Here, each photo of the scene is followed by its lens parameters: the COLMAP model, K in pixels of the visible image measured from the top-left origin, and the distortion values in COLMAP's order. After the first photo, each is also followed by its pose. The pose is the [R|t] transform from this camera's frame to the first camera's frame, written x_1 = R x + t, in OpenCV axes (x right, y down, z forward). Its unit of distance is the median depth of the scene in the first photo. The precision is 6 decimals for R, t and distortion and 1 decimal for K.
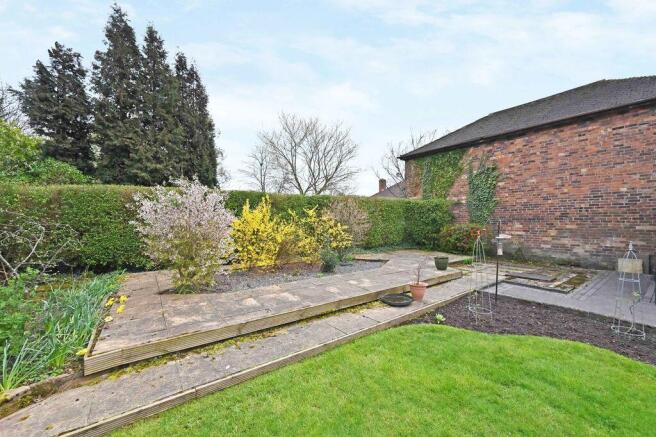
lens RADIAL K [[271.9, 0, 320.8], [0, 271.9, 210.8], [0, 0, 1]] dist [0.010902, -0.001337]
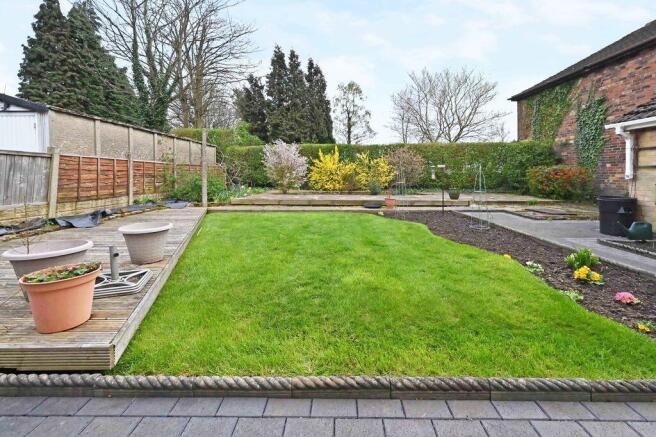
lens RADIAL K [[271.9, 0, 328.6], [0, 271.9, 175.5], [0, 0, 1]] dist [0.010902, -0.001337]
pose [[0.808263, 0.010551, -0.588727, 0.479821], [0.014437, 0.999184, 0.037729, 0.036953], [0.588644, -0.038994, 0.807451, -0.218659]]
